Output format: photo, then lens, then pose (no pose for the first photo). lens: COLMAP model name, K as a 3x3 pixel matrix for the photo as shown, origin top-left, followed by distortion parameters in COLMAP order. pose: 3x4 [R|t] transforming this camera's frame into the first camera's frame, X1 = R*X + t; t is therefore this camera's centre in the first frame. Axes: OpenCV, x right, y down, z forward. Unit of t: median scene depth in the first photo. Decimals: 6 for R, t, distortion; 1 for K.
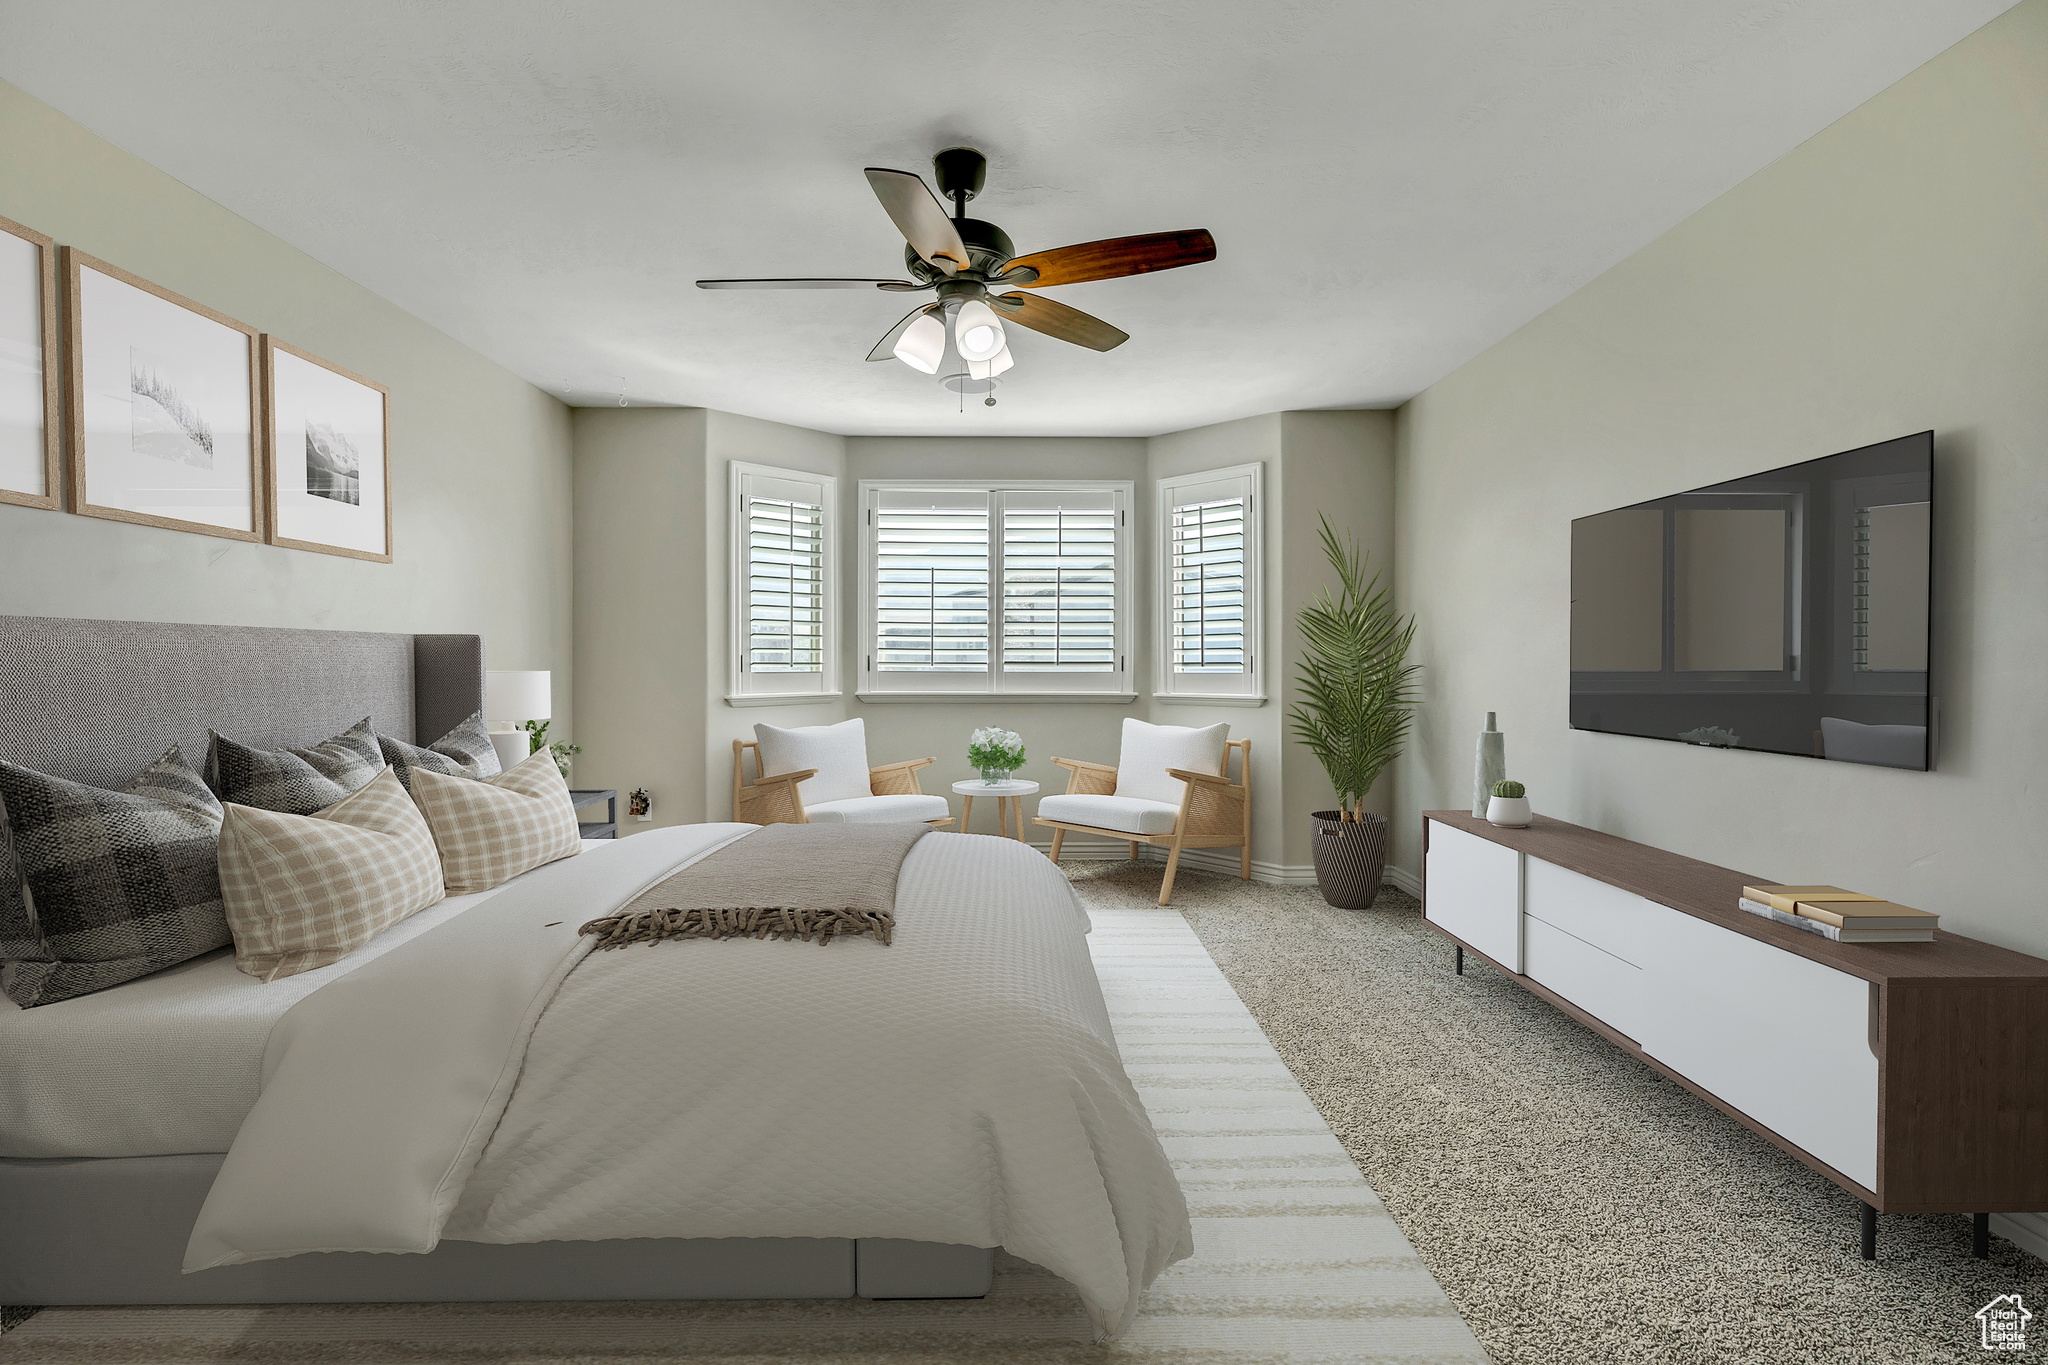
lens RADIAL K [[918.6, 0, 1025.5], [0, 918.6, 663.2], [0, 0, 1]] dist [-0.010827, 0.000163]
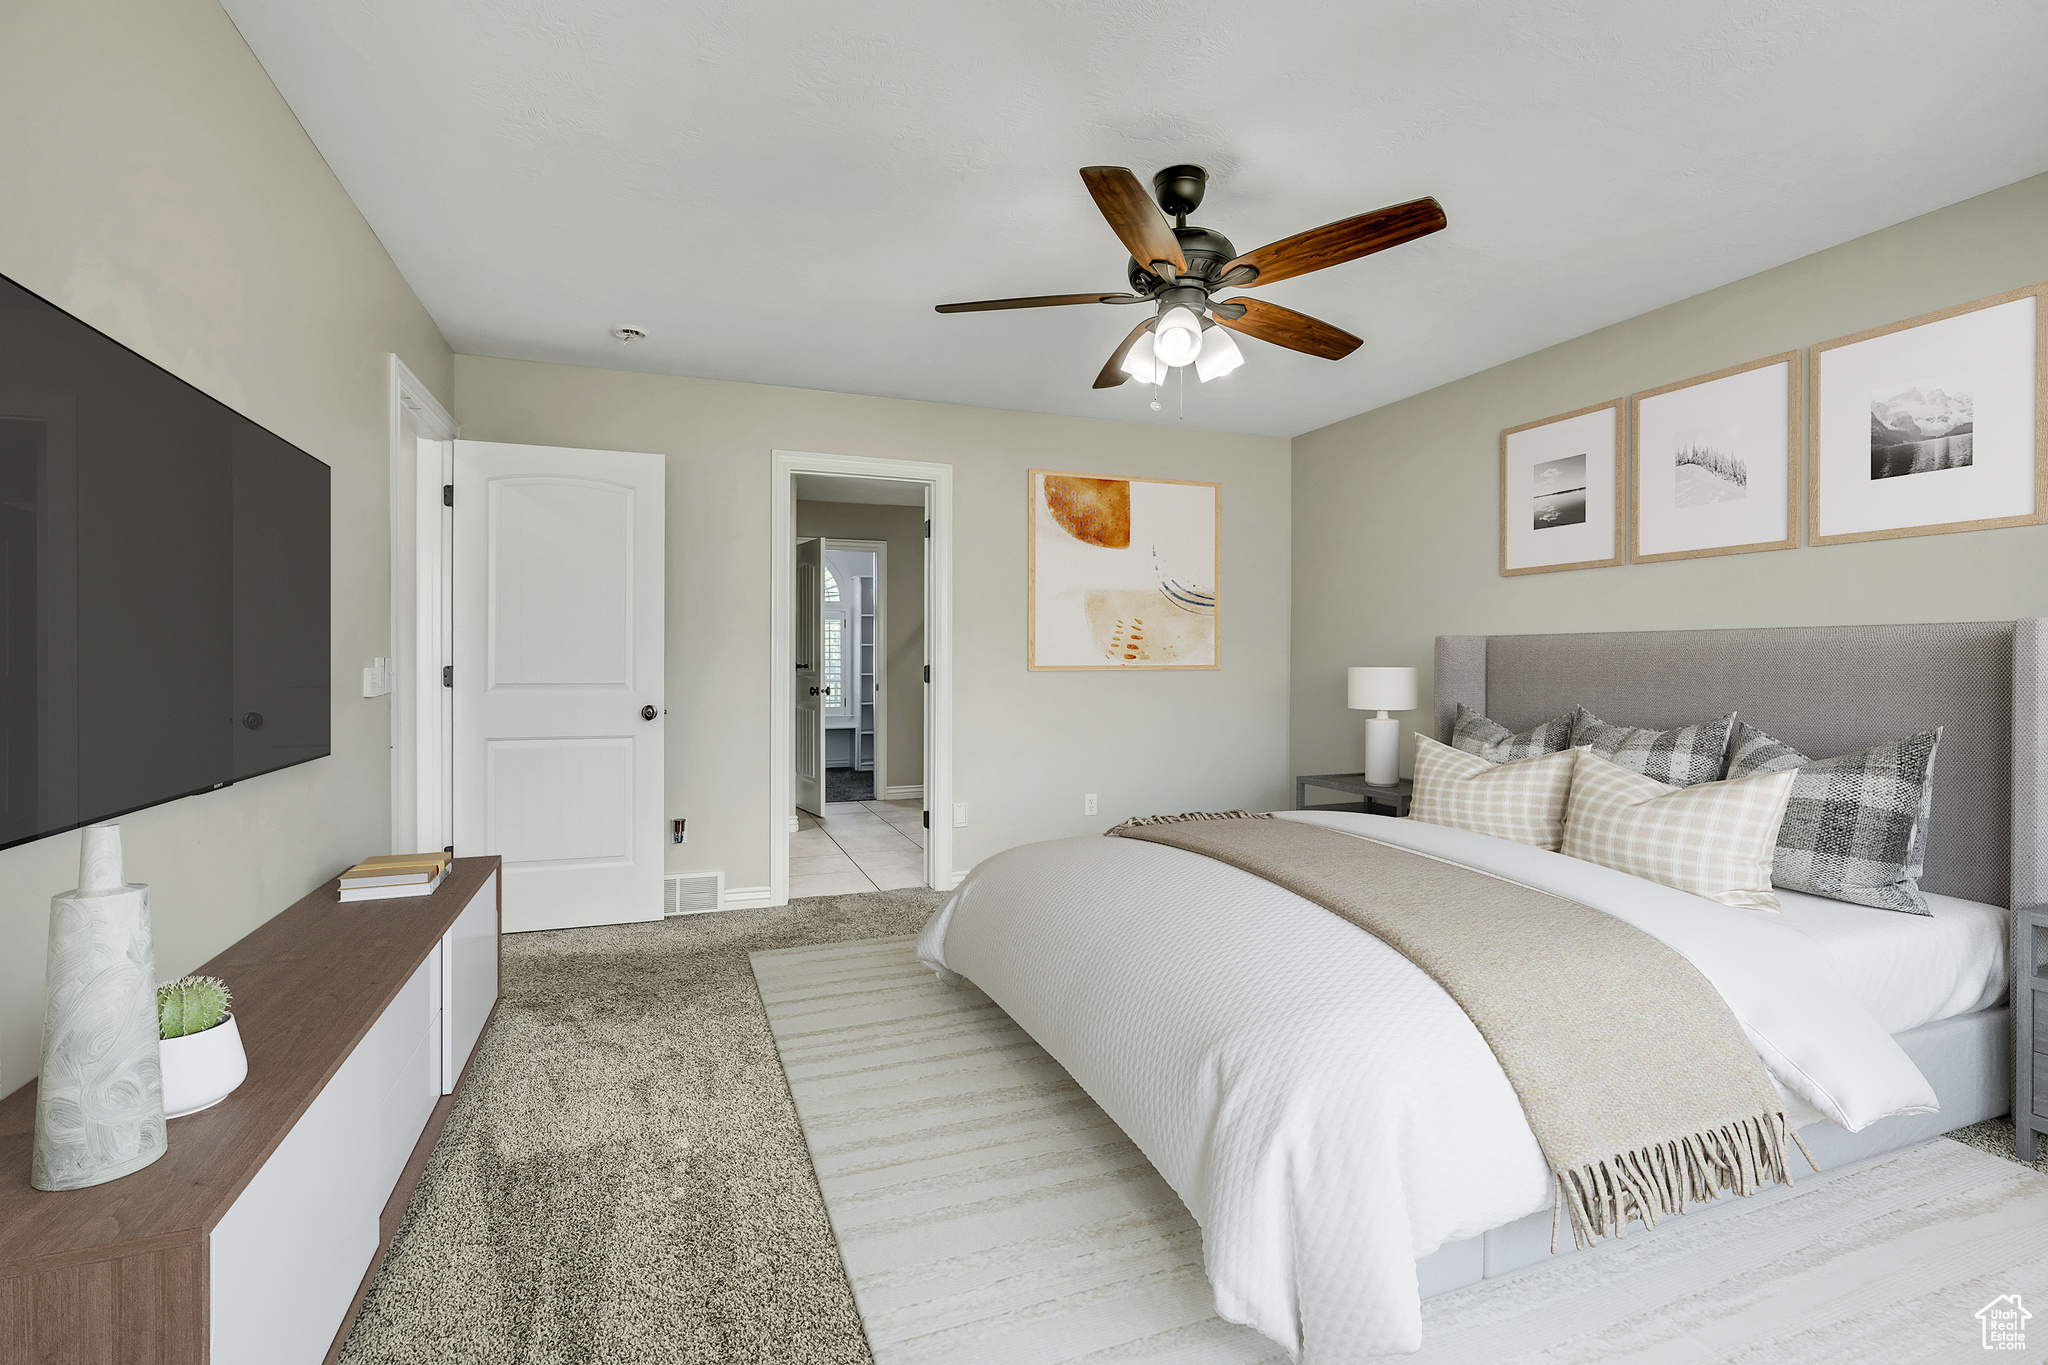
lens RADIAL K [[918.6, 0, 1031.6], [0, 918.6, 683.1], [0, 0, 1]] dist [-0.010827, 0.000163]
pose [[-0.936434, 0.002698, -0.350832, 0.380816], [-0.005946, 0.999705, 0.023559, 0.002195], [0.350792, 0.024148, -0.936142, 1.804147]]
